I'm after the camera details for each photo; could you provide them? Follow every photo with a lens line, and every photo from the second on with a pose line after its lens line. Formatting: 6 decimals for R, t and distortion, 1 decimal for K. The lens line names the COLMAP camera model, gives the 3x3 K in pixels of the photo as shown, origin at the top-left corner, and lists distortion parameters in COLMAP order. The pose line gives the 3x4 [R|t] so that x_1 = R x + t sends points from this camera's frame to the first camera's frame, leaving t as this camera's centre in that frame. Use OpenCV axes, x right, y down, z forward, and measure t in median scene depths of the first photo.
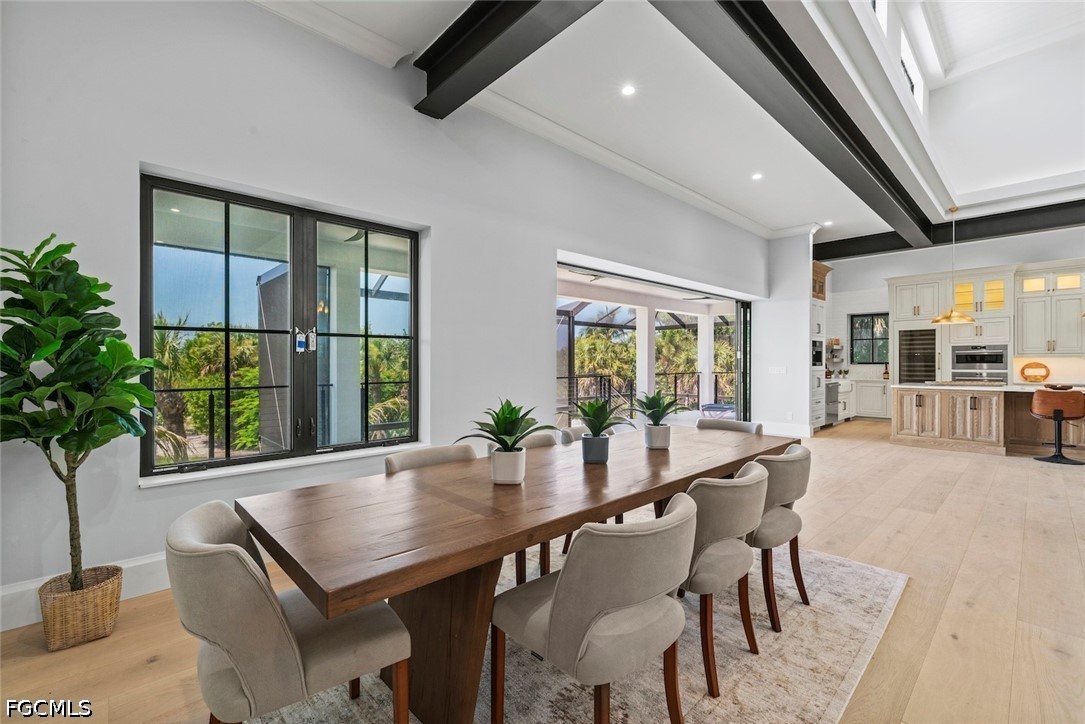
lens RADIAL K [[465.6, 0, 542.5], [0, 465.6, 362.0], [0, 0, 1]] dist [0.002322, 0.000520]
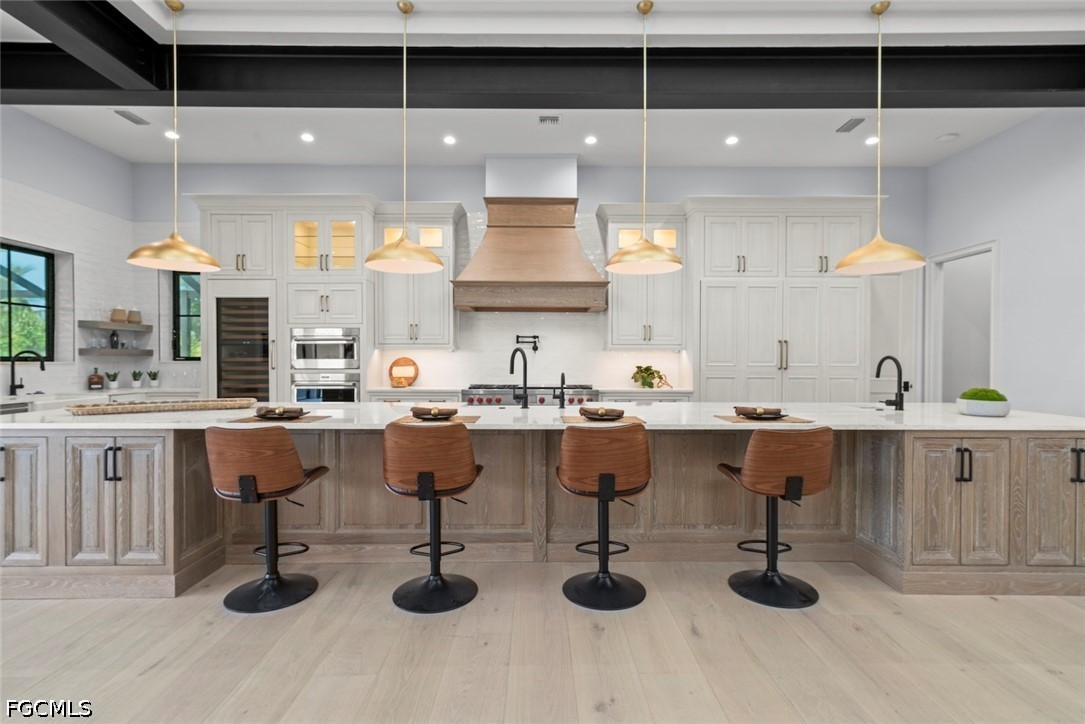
lens RADIAL K [[508.4, 0, 541.7], [0, 508.4, 364.1], [0, 0, 1]] dist [0.004609, 0.000553]
pose [[0.679011, -0.005769, 0.734105, 0.670653], [-0.001177, 0.999959, 0.008948, 0.003732], [-0.734127, -0.006940, 0.678977, 0.372004]]
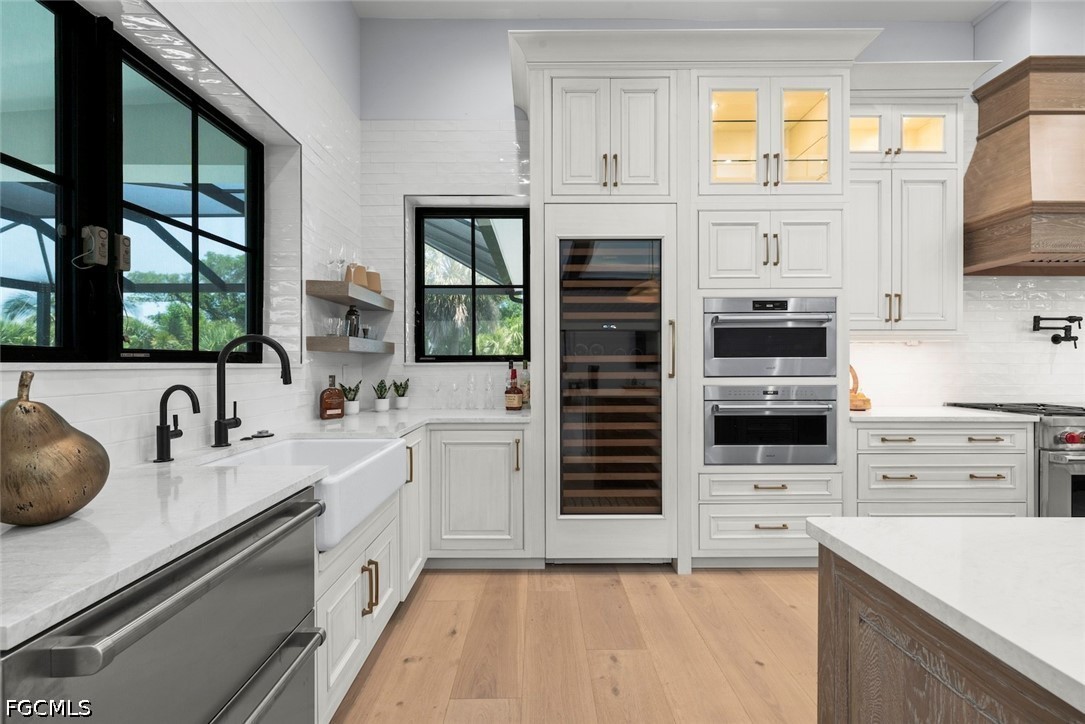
lens RADIAL K [[455.5, 0, 540.0], [0, 455.5, 364.6], [0, 0, 1]] dist [-0.000303, -0.000015]
pose [[0.683398, -0.002023, 0.730043, 0.637578], [0.000373, 0.999997, 0.002422, 0.007253], [-0.730046, -0.001383, 0.683397, 0.939339]]
